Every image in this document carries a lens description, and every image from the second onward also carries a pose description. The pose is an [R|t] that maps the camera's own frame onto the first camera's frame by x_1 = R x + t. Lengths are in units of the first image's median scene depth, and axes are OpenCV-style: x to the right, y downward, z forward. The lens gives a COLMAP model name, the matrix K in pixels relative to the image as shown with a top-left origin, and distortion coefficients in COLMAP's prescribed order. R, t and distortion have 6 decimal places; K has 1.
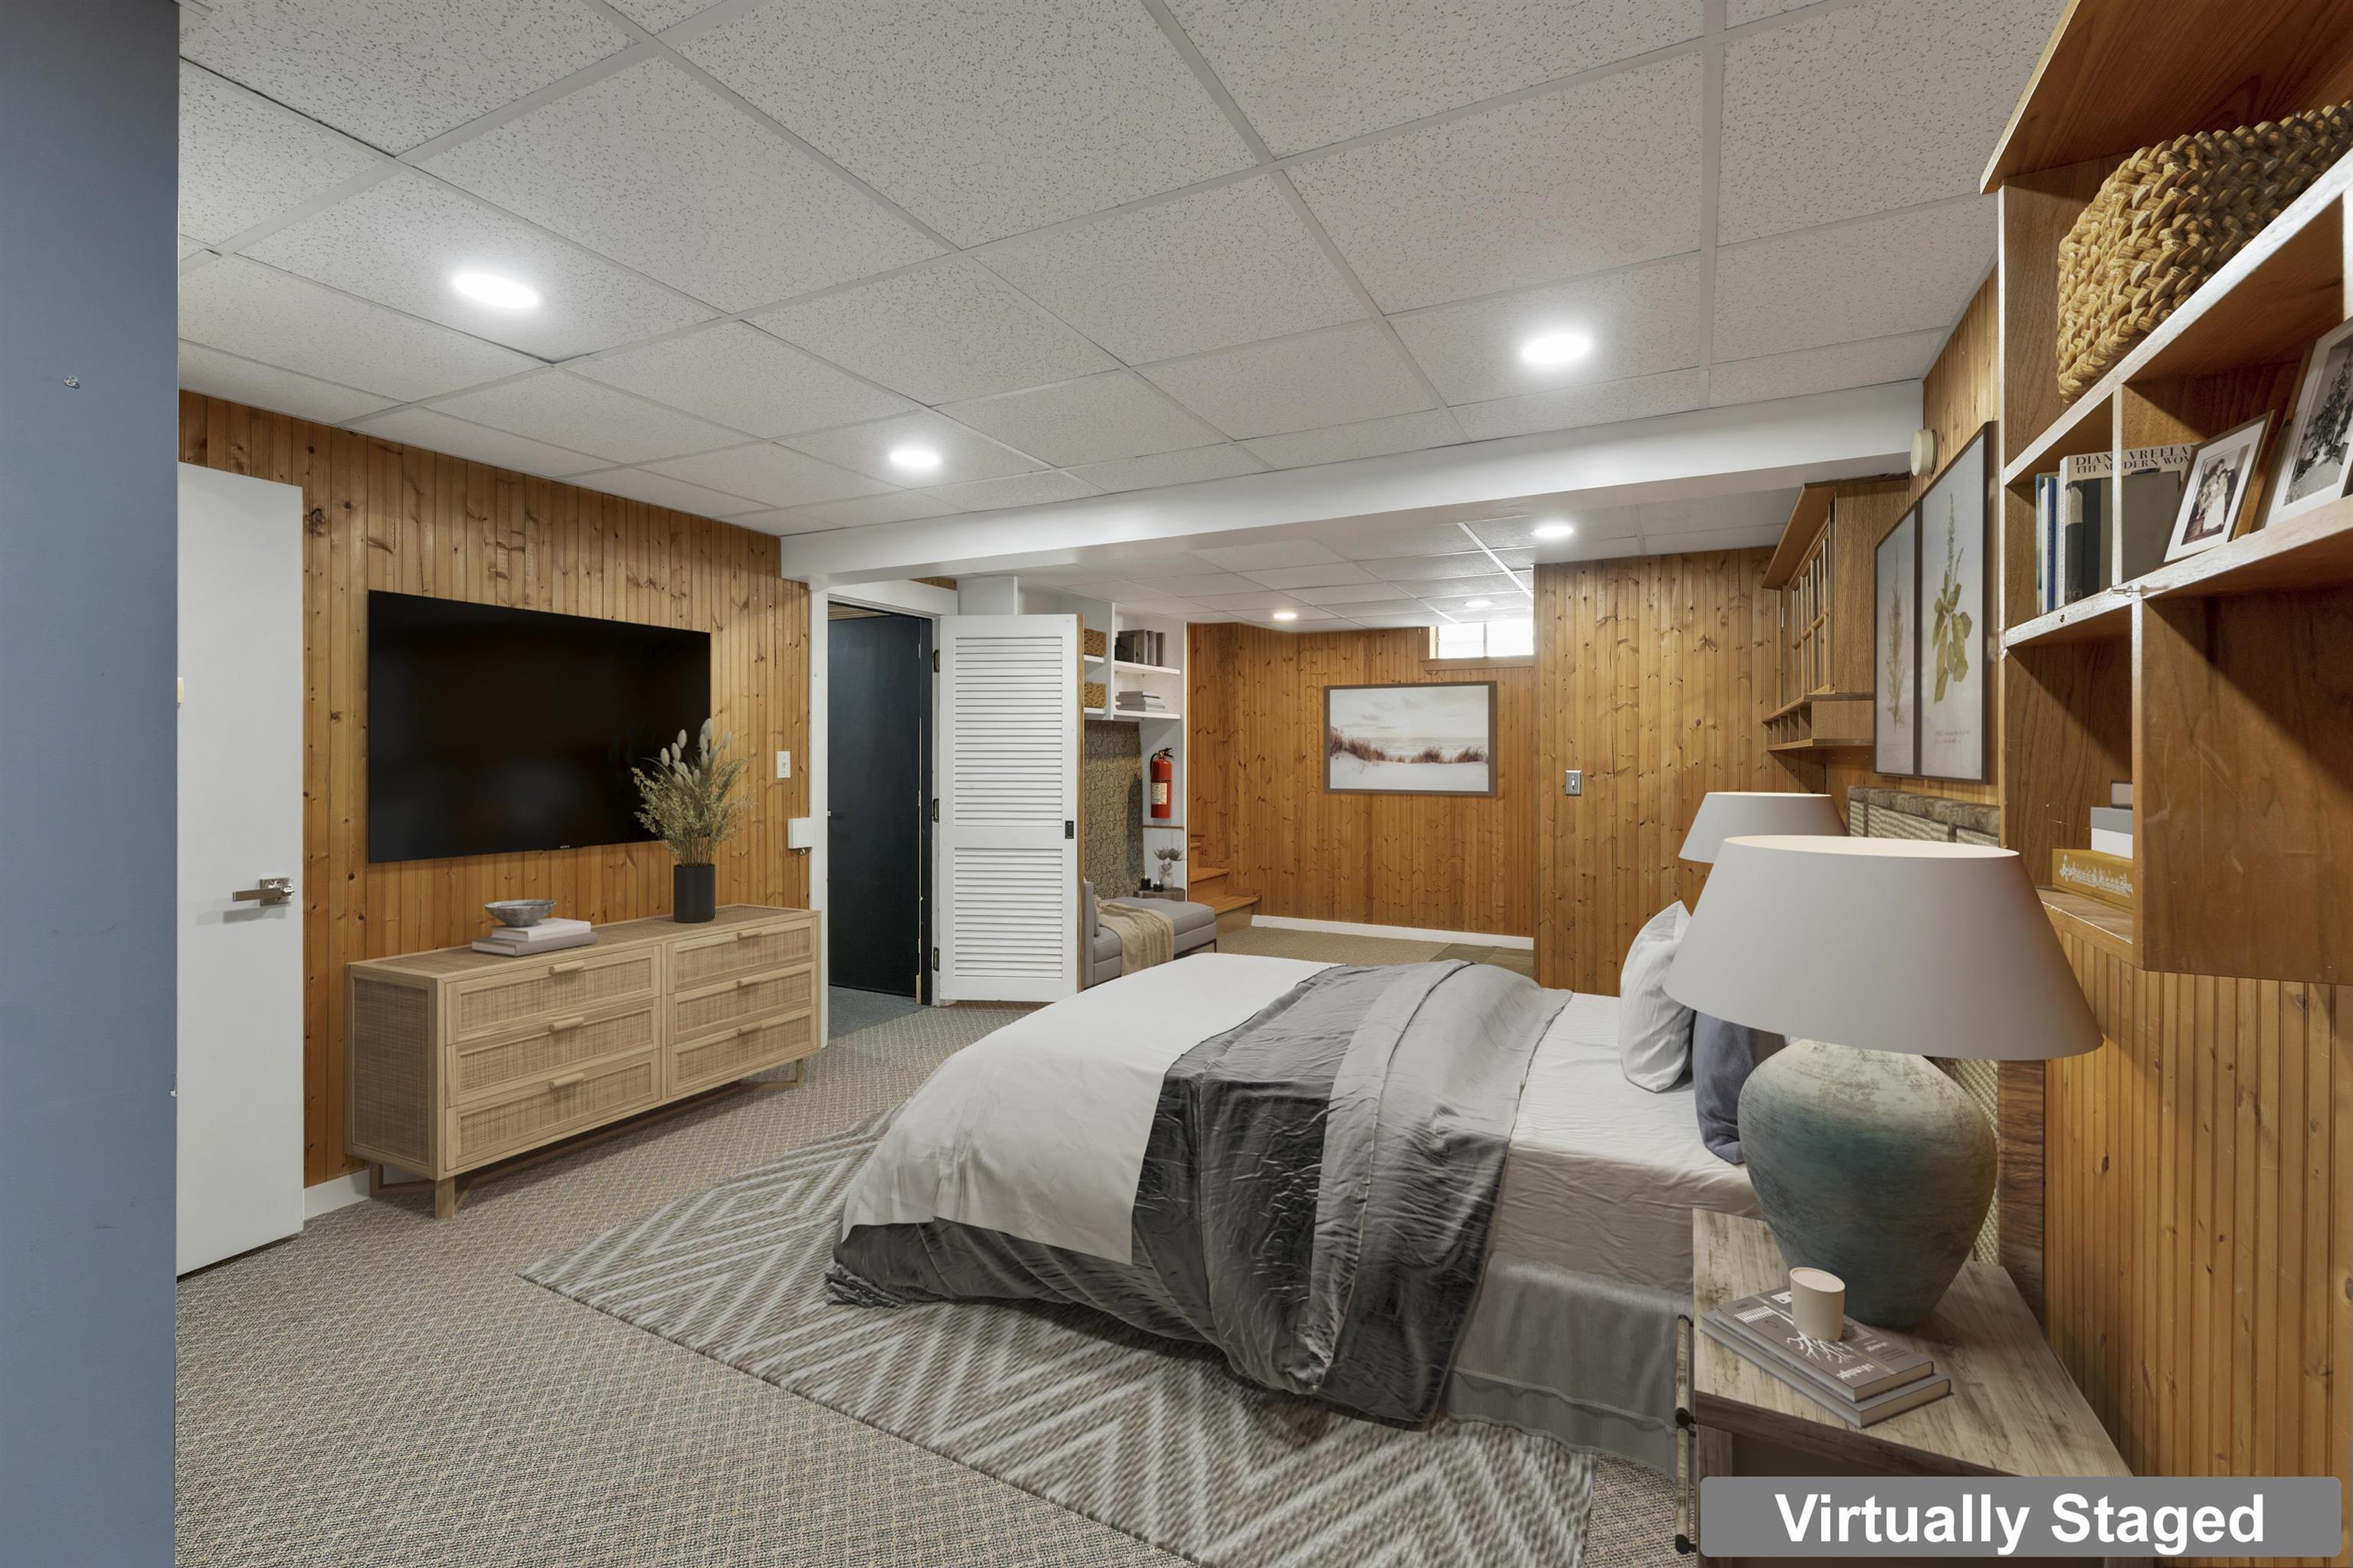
lens RADIAL K [[985.7, 0, 1177.8], [0, 985.7, 771.3], [0, 0, 1]] dist [0.002773, 0.000228]
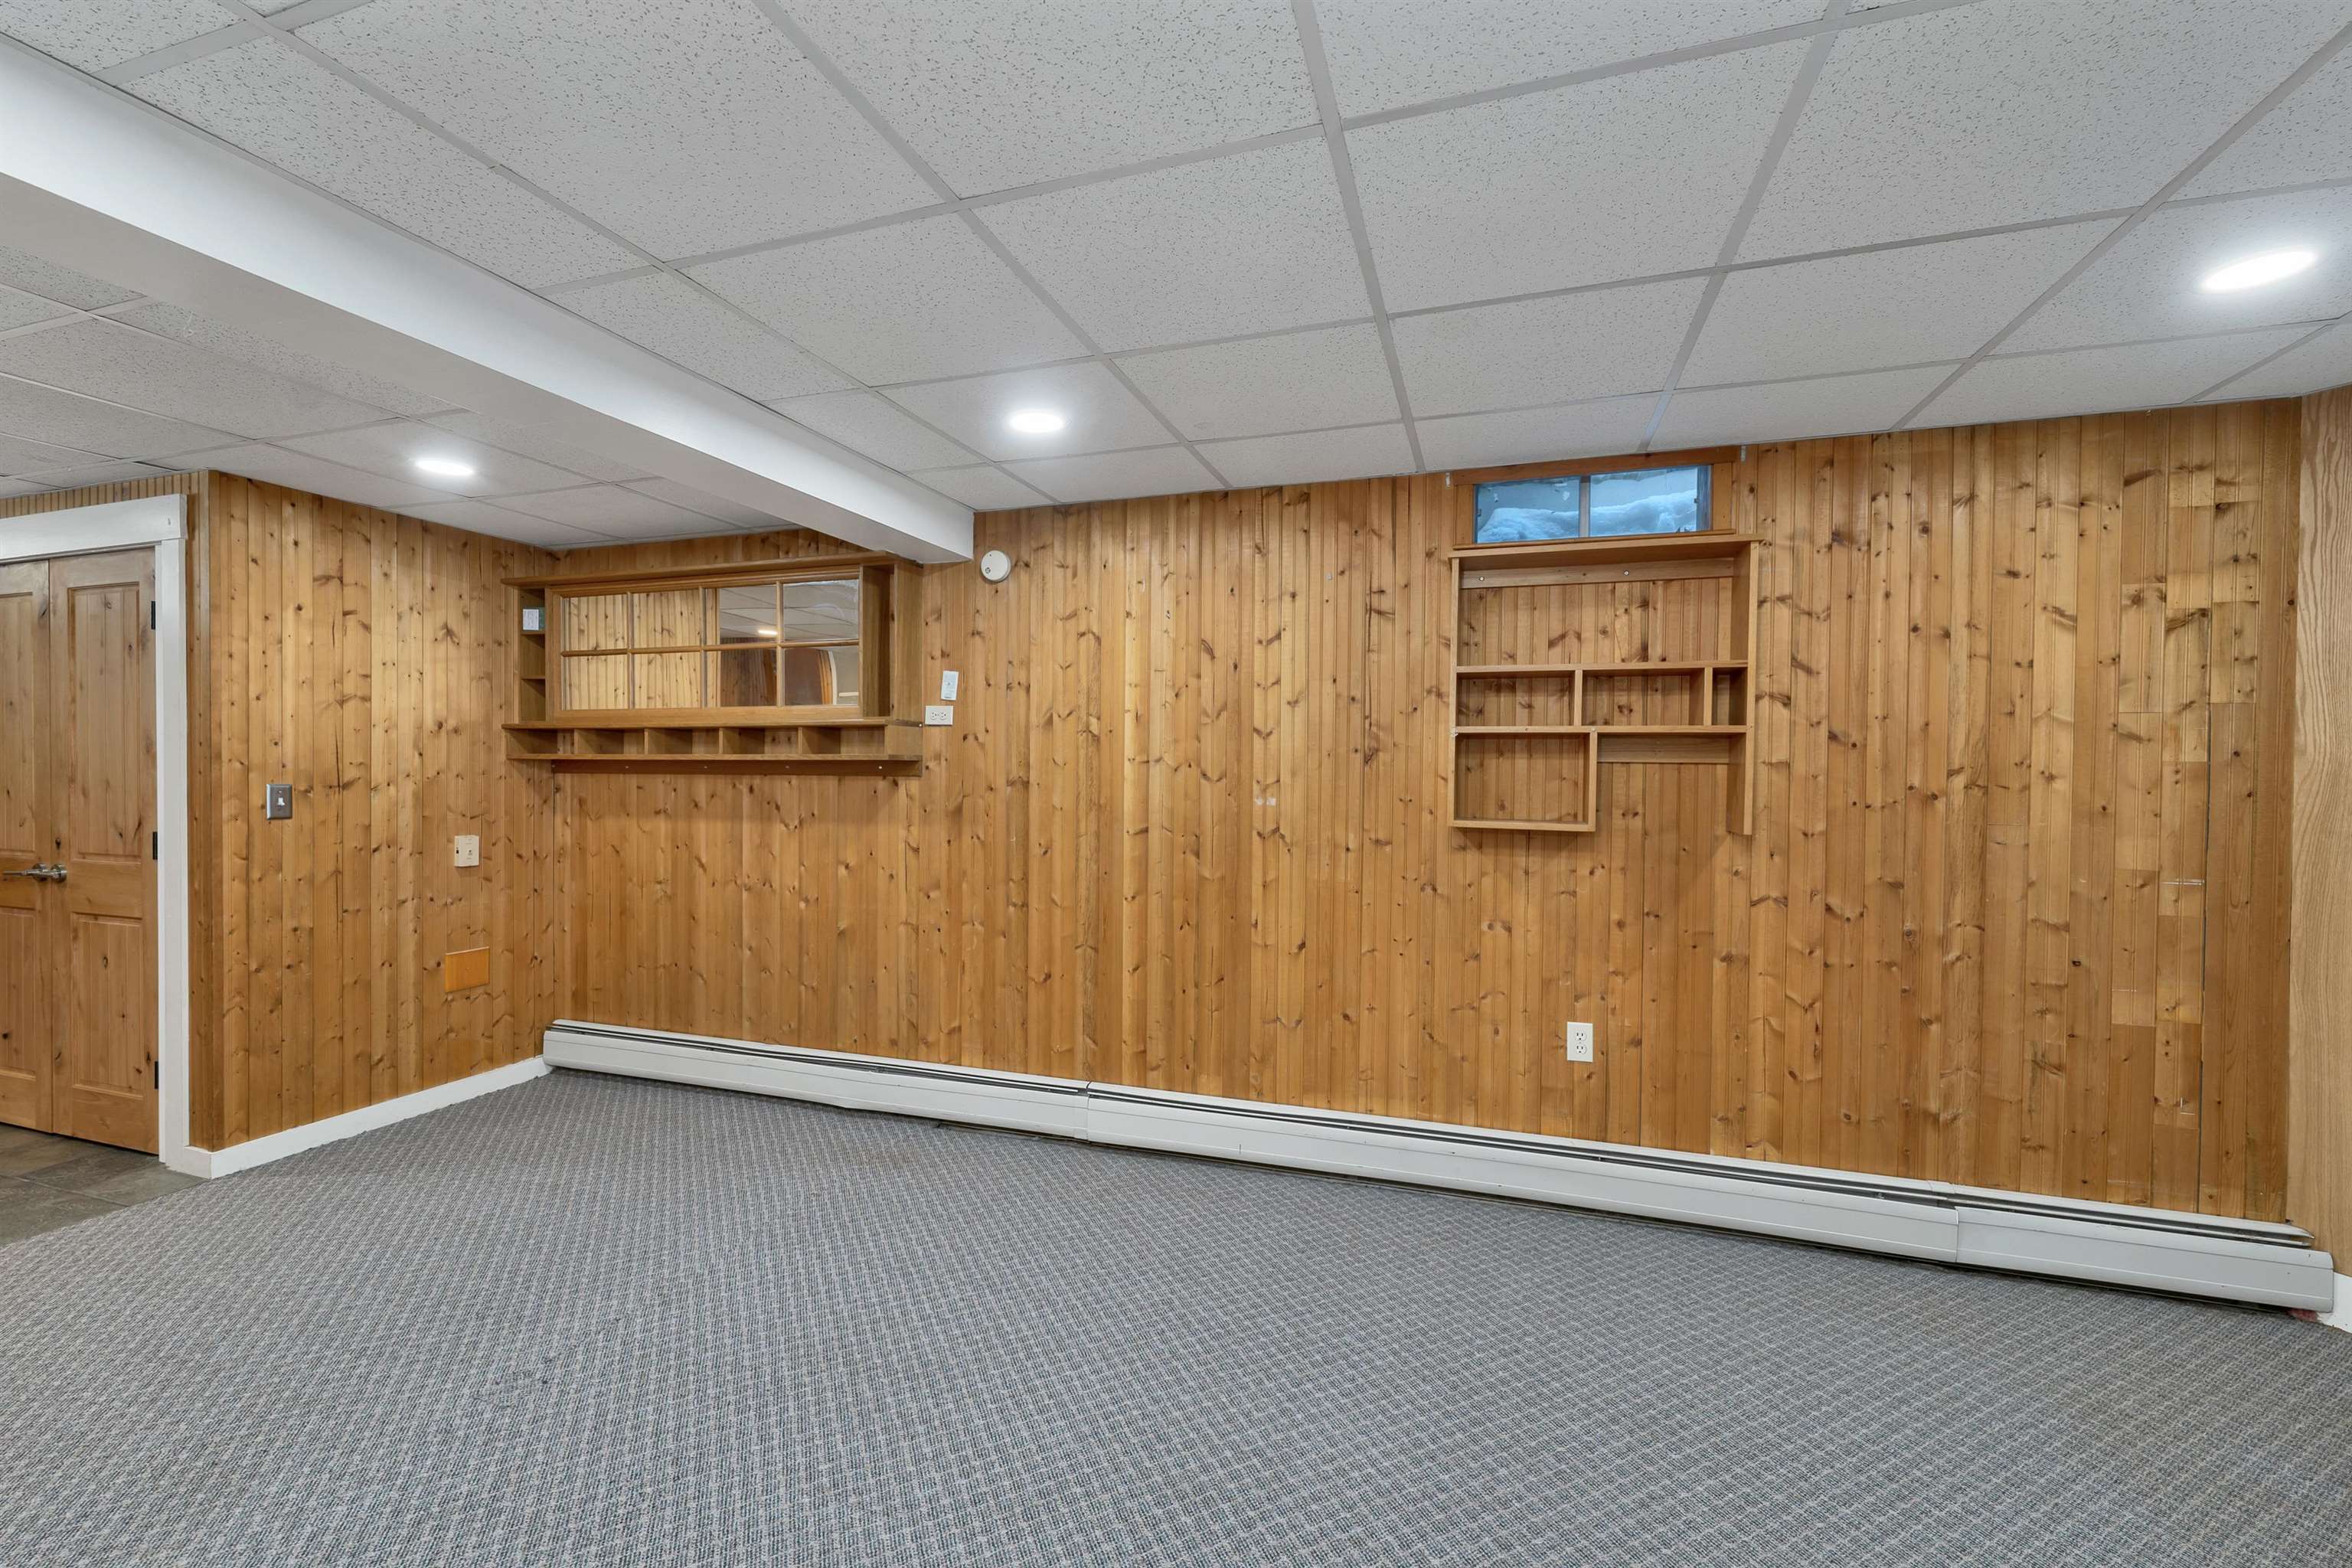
lens RADIAL K [[985.3, 0, 1172.7], [0, 985.3, 773.2], [0, 0, 1]] dist [0.002773, 0.000228]
pose [[-0.160092, -0.011835, 0.987031, -0.403098], [0.011008, 0.999845, 0.013774, -0.011509], [-0.987041, 0.013070, -0.159937, 0.496603]]
